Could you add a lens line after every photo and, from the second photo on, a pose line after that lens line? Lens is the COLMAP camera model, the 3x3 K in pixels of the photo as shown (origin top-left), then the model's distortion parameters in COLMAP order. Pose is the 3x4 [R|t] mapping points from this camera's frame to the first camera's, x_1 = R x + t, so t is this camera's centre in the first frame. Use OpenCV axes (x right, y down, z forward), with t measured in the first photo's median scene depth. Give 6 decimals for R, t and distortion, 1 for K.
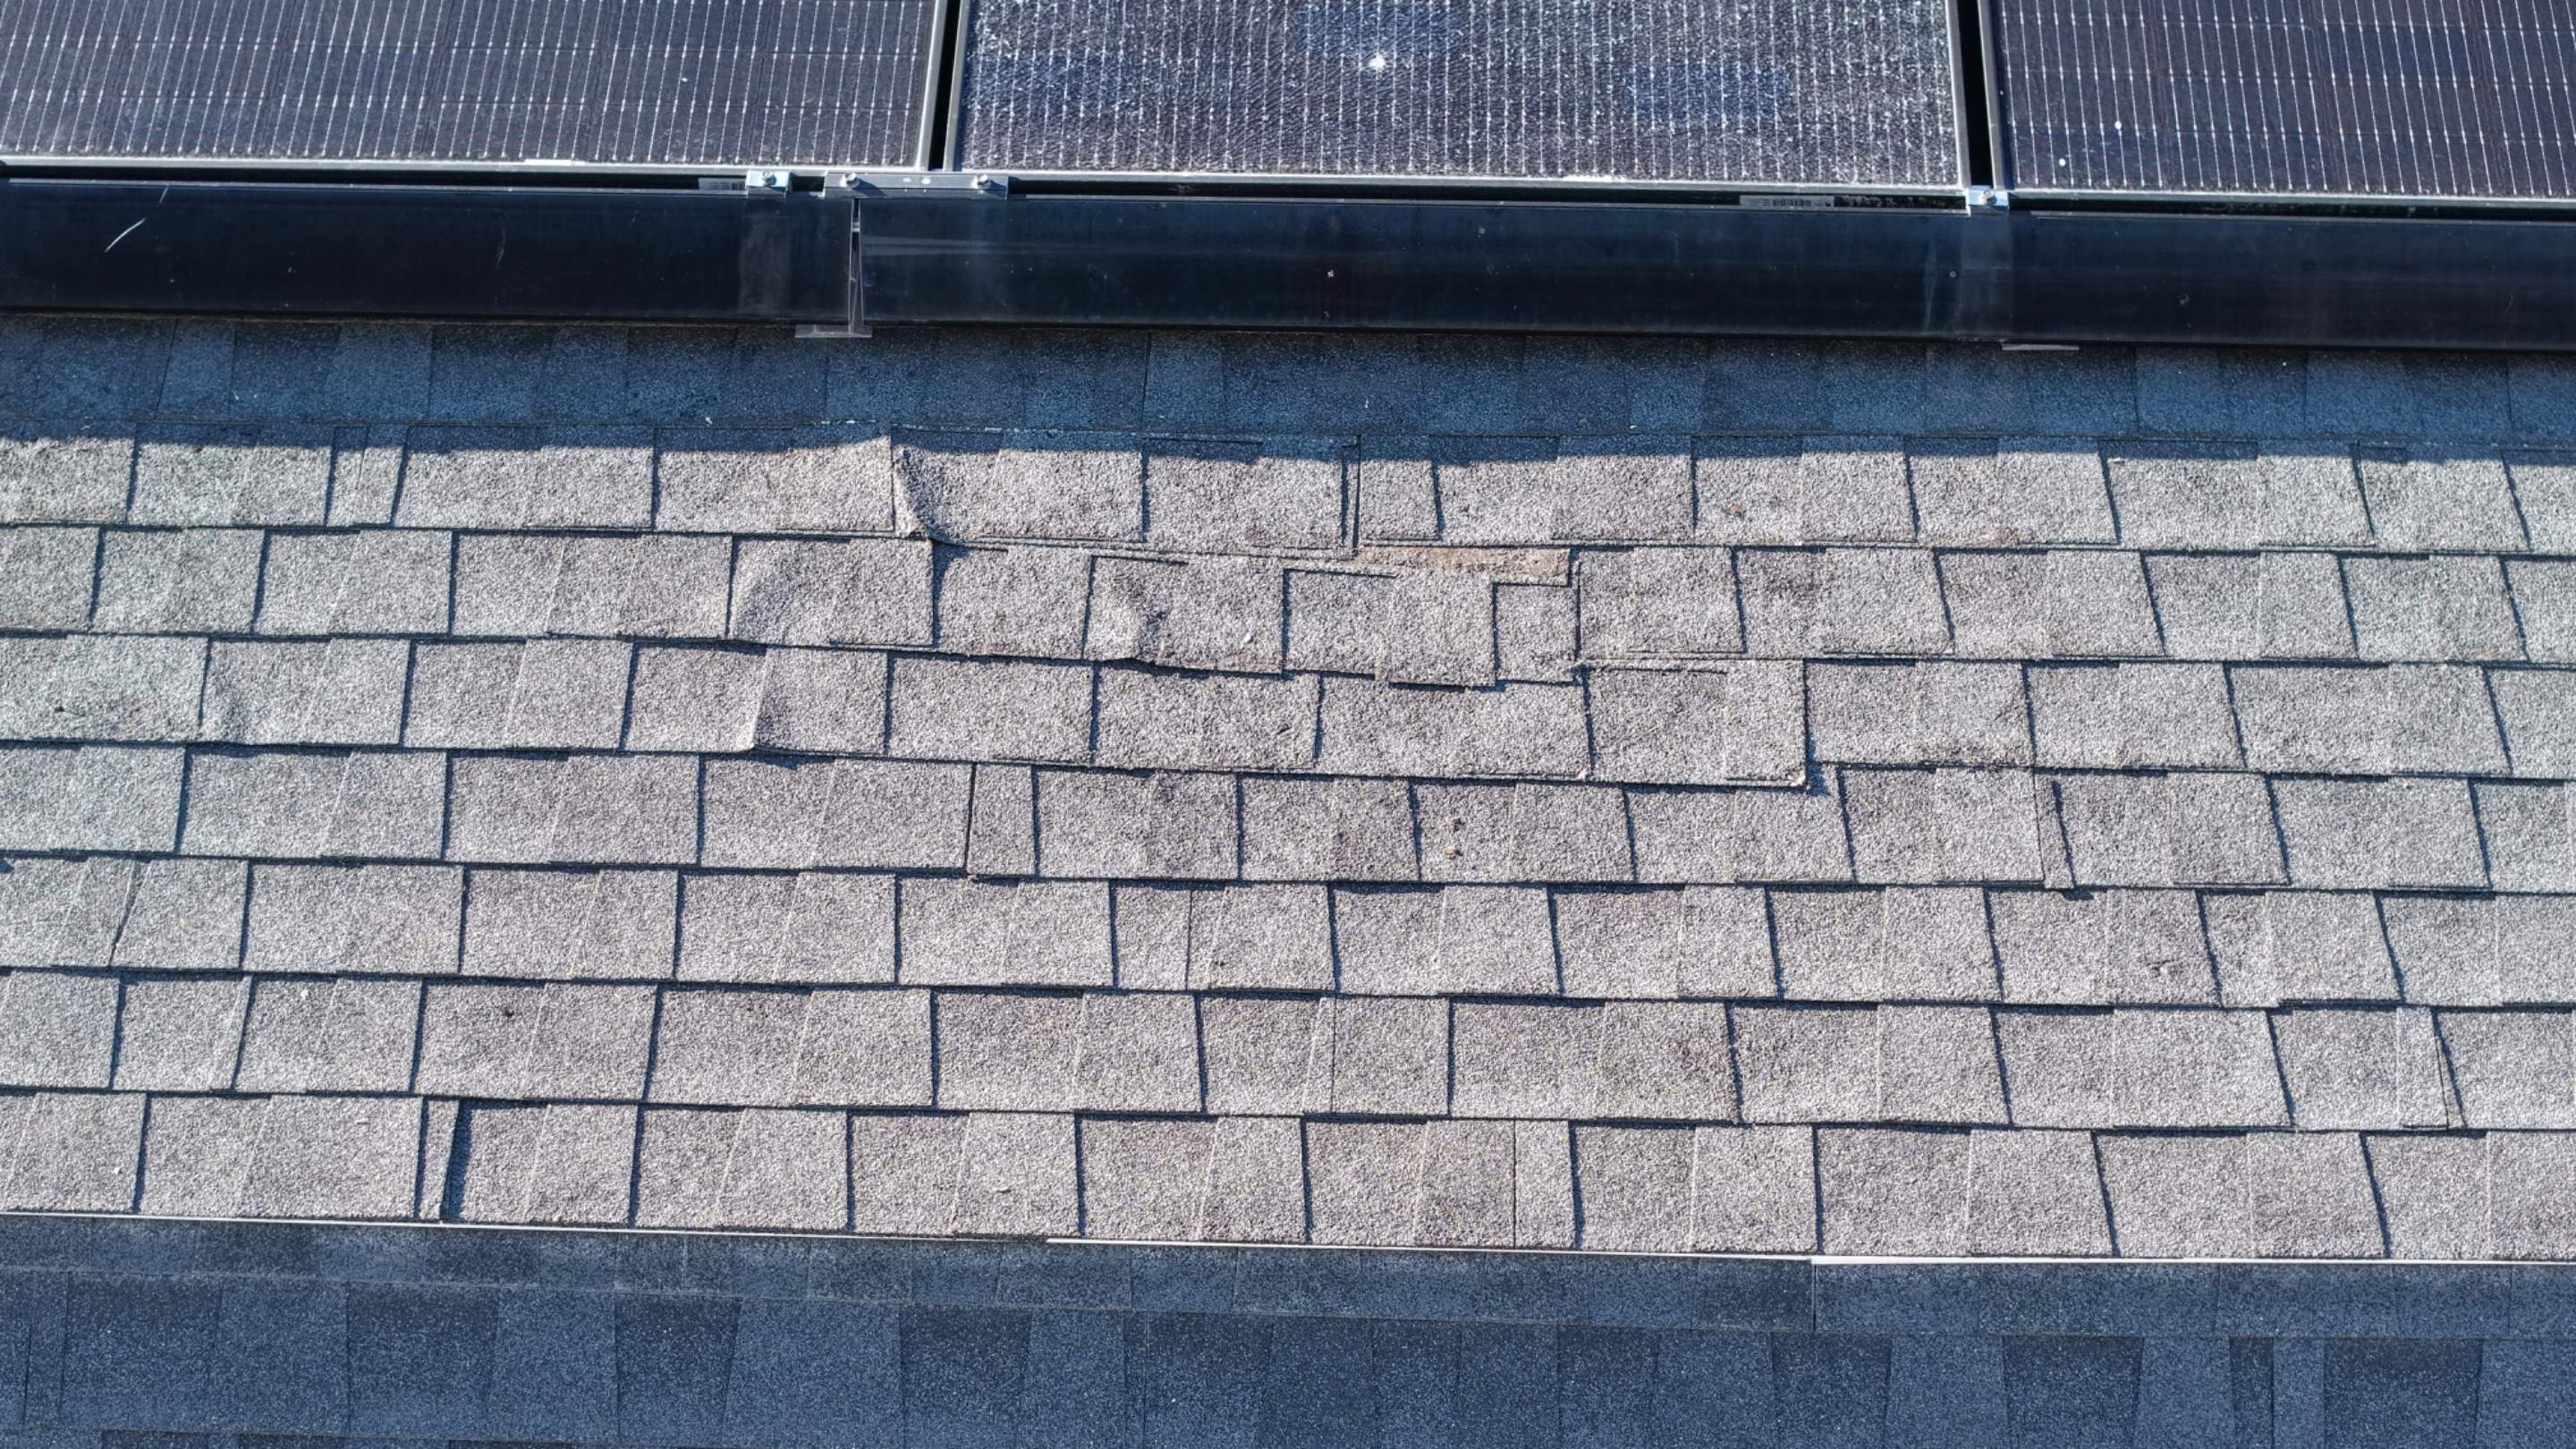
lens RADIAL K [[5480.5, 0, 1288.0], [0, 5480.5, 724.5], [0, 0, 1]] dist [-0.261136, 1.333996]
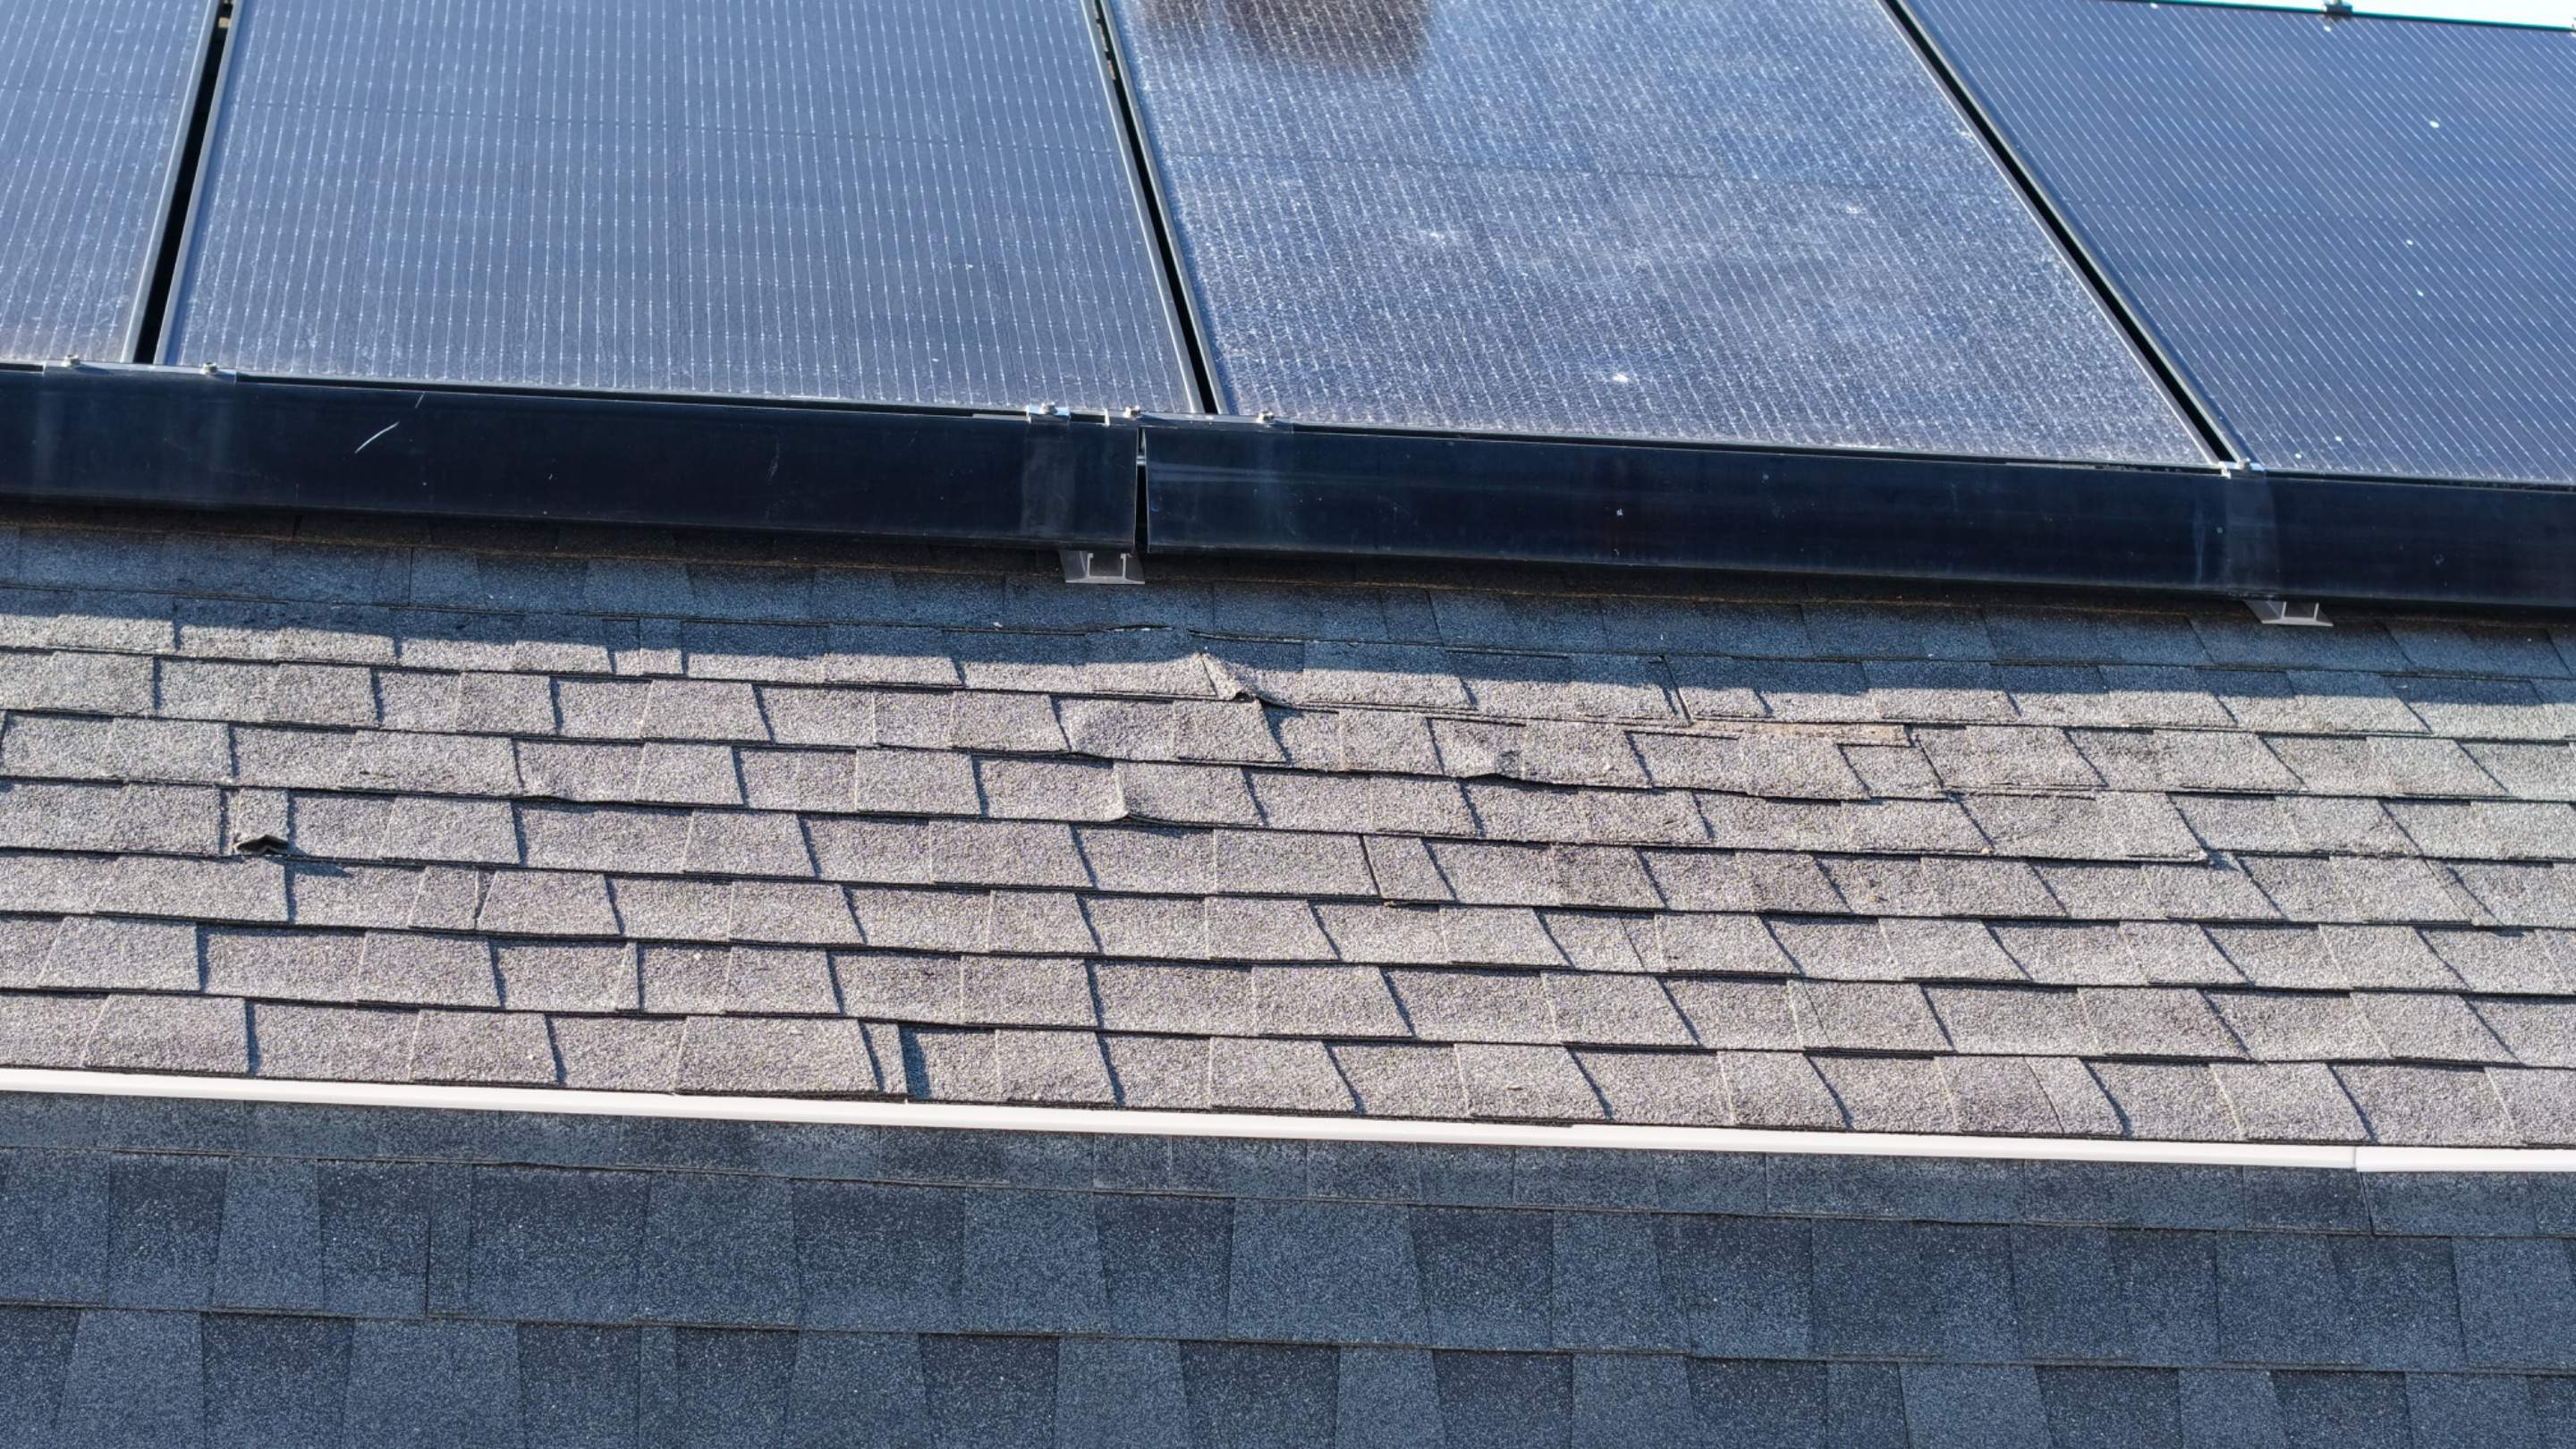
lens RADIAL K [[5480.5, 0, 1288.0], [0, 5480.5, 724.5], [0, 0, 1]] dist [-0.261136, 1.333996]
pose [[0.984955, 0.030373, 0.170121, -0.235586], [0.044260, 0.907261, -0.418234, 0.392253], [-0.167047, 0.419471, 0.892267, 0.152421]]
